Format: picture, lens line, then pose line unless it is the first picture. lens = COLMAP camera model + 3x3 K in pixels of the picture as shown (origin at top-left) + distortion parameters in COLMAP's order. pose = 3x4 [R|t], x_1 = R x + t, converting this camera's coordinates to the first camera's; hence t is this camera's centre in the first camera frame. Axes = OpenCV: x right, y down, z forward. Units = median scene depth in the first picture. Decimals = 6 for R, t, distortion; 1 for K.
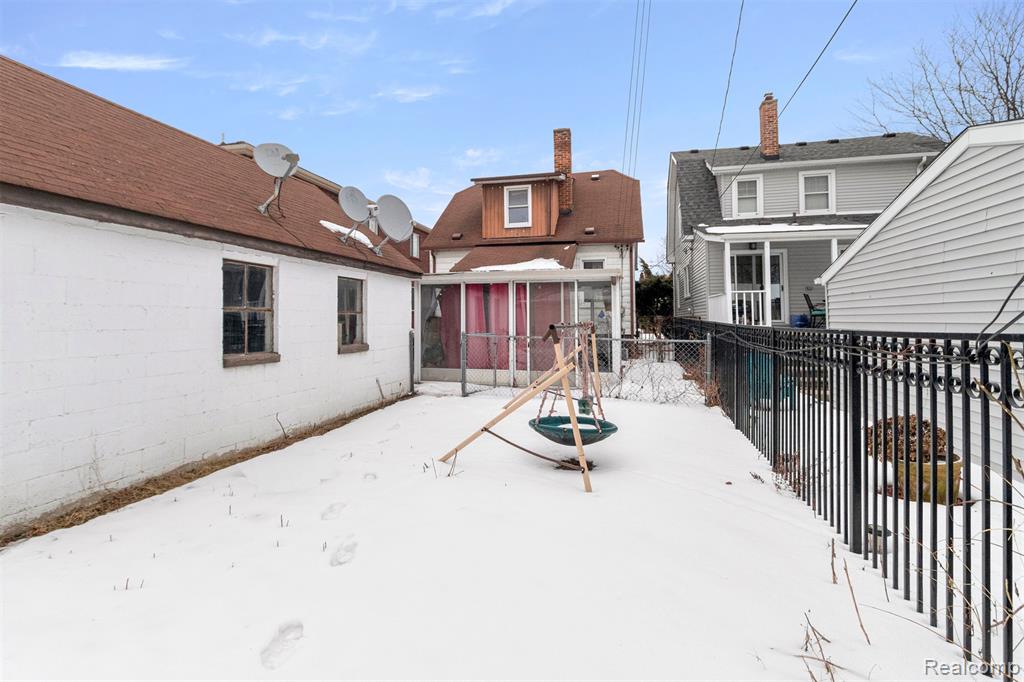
lens RADIAL K [[475.5, 0, 510.5], [0, 475.5, 333.2], [0, 0, 1]] dist [0.004179, -0.000109]
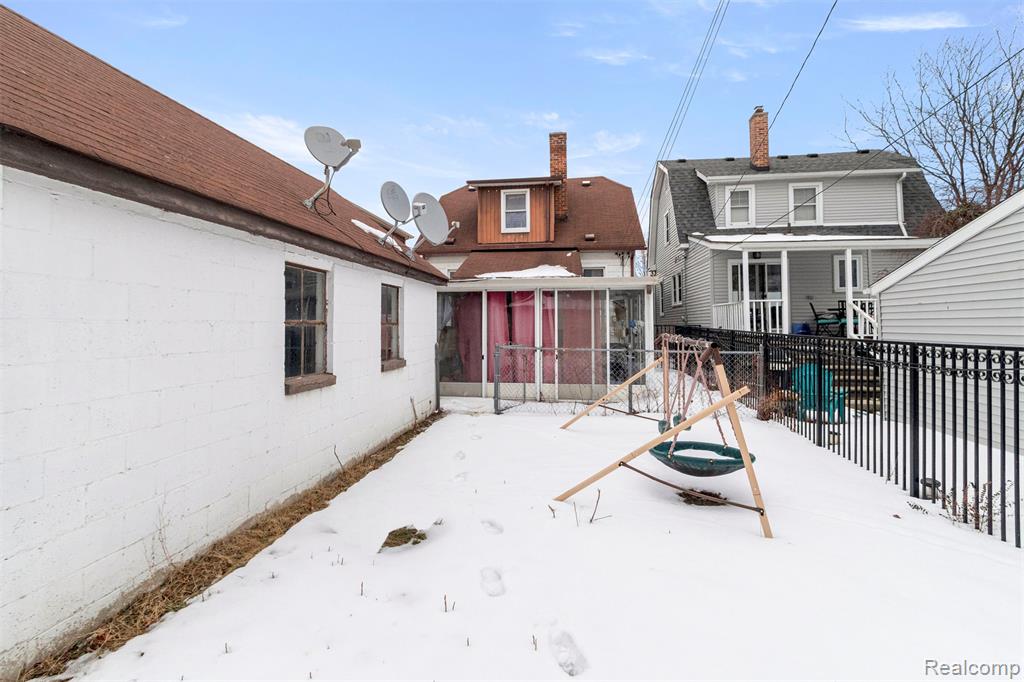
lens RADIAL K [[475.5, 0, 514.5], [0, 475.5, 335.2], [0, 0, 1]] dist [0.004179, -0.000109]
pose [[0.994462, -0.004603, 0.104997, -0.154255], [0.005561, 0.999945, -0.008840, -0.010631], [-0.104950, 0.009375, 0.994433, 0.075734]]
